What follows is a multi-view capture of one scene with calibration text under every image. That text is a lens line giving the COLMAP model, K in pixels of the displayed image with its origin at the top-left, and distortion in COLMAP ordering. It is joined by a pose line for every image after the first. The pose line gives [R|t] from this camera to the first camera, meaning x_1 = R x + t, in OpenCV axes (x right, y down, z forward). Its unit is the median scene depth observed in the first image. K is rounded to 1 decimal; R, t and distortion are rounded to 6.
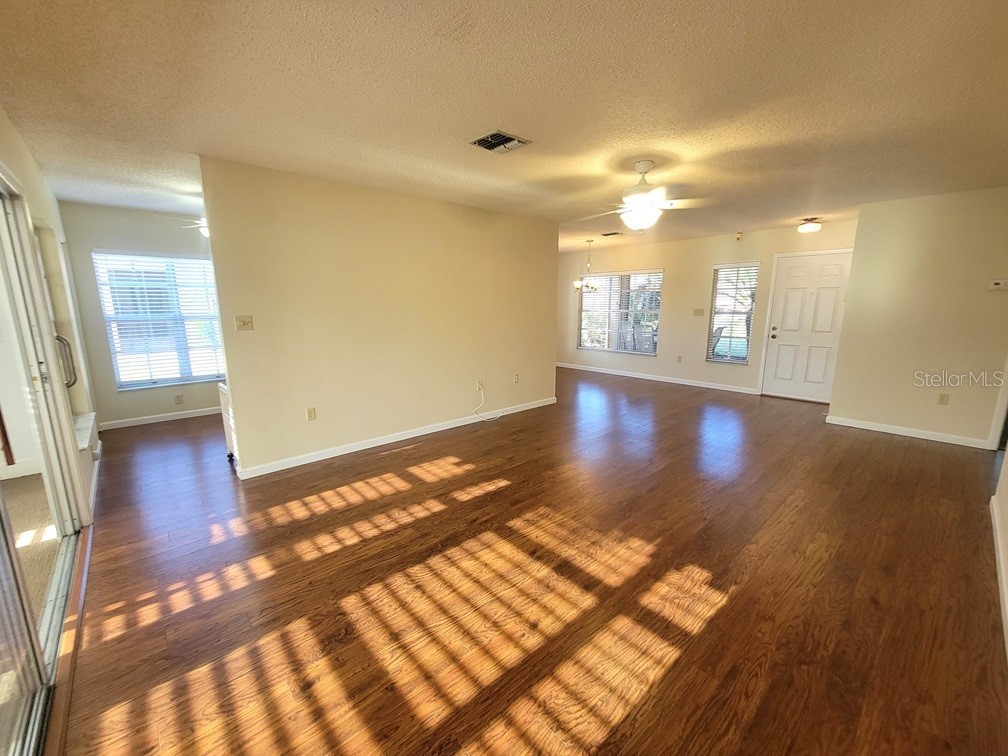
lens RADIAL K [[414.0, 0, 501.4], [0, 414.0, 382.1], [0, 0, 1]] dist [-0.000304, -0.000811]
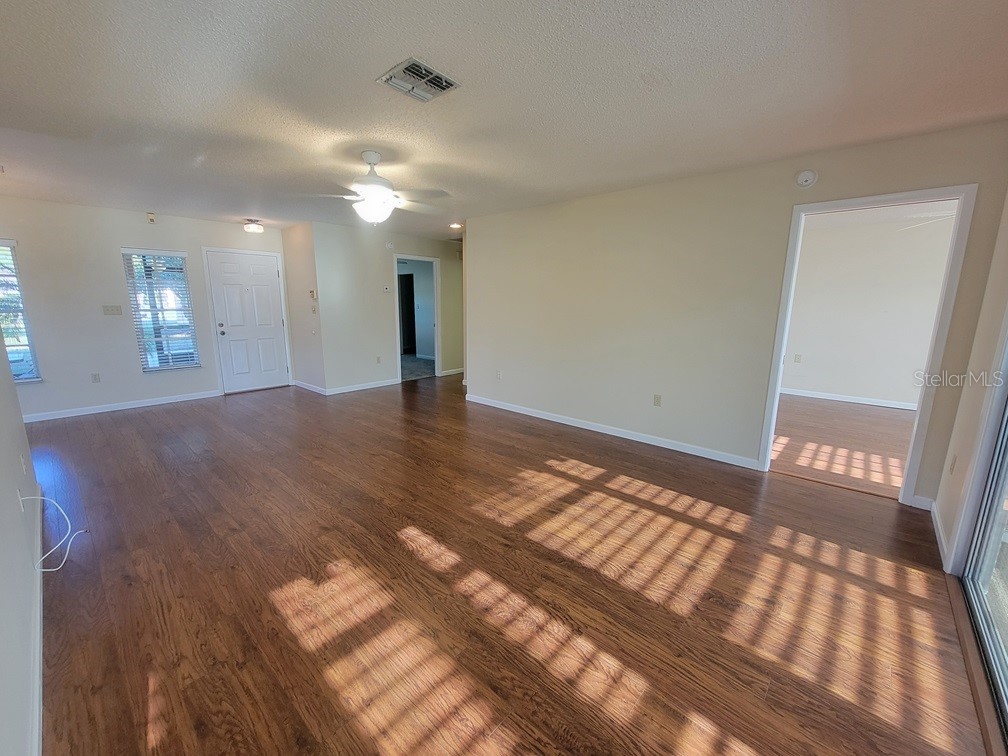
lens RADIAL K [[414.0, 0, 501.4], [0, 414.0, 382.1], [0, 0, 1]] dist [-0.000304, -0.000811]
pose [[-0.099049, -0.189399, 0.976892, -0.977703], [0.181875, 0.961736, 0.204901, -0.205822], [-0.978320, 0.197967, -0.060812, 1.142725]]
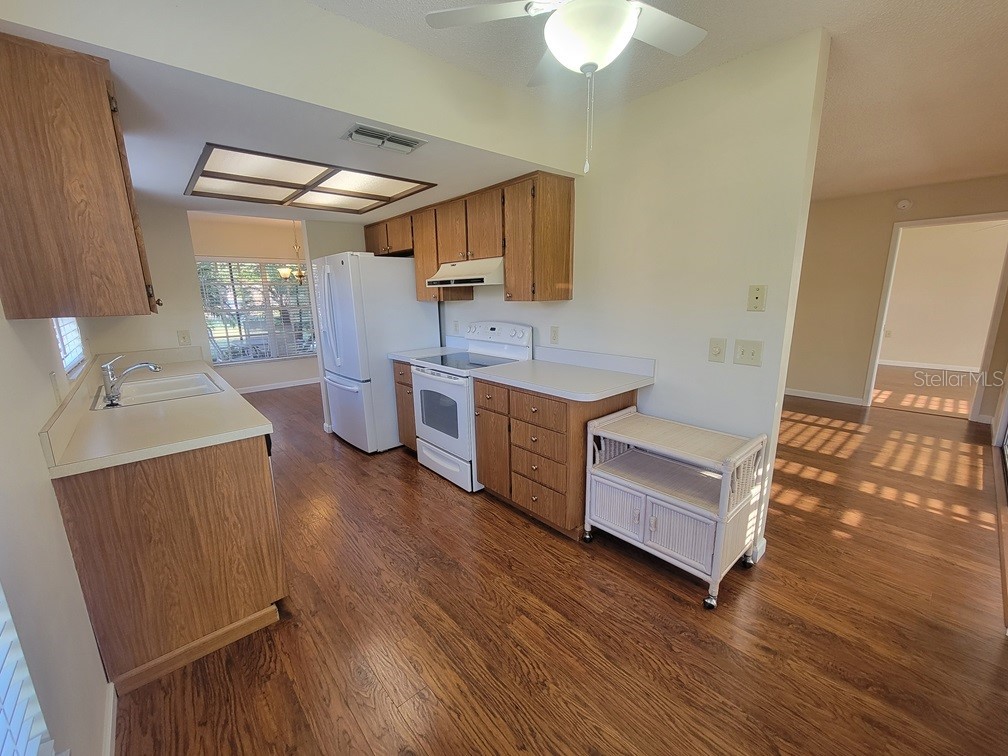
lens RADIAL K [[411.4, 0, 504.7], [0, 411.4, 371.3], [0, 0, 1]] dist [-0.000355, -0.004045]
pose [[0.016614, -0.179526, 0.983613, -1.770033], [0.209685, 0.962499, 0.172130, -0.379697], [-0.977628, 0.203389, 0.053635, 1.922953]]
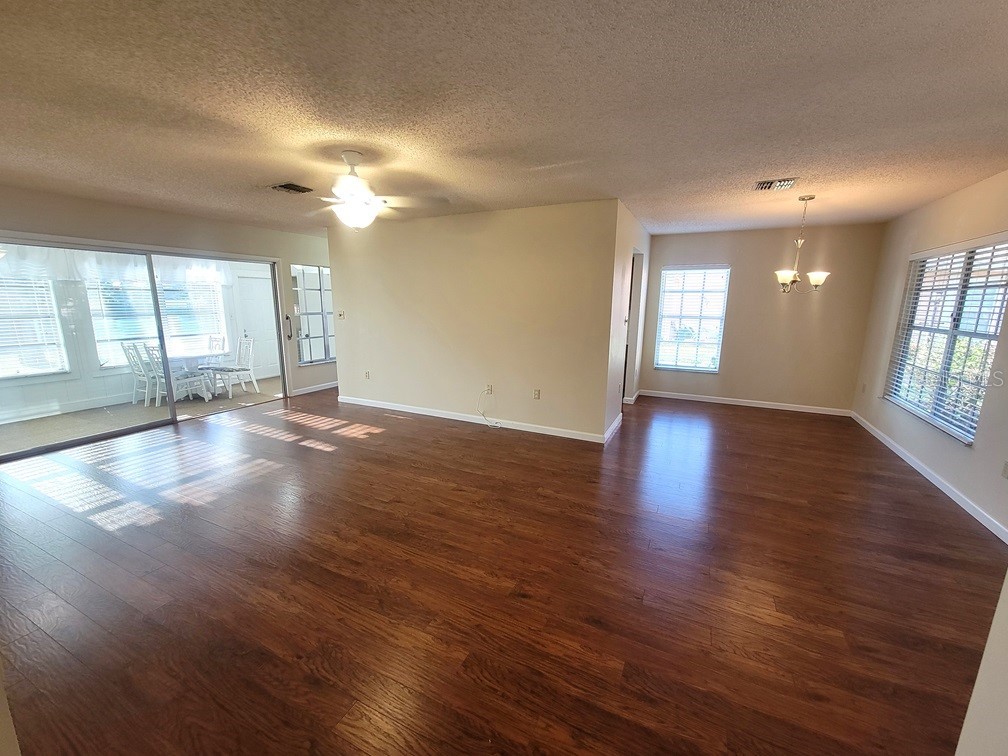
lens RADIAL K [[414.0, 0, 501.4], [0, 414.0, 382.1], [0, 0, 1]] dist [-0.000304, -0.000811]
pose [[0.368485, 0.187535, -0.910522, 1.800386], [-0.185451, 0.974583, 0.125678, -0.291268], [0.910948, 0.122547, 0.393898, 1.320073]]
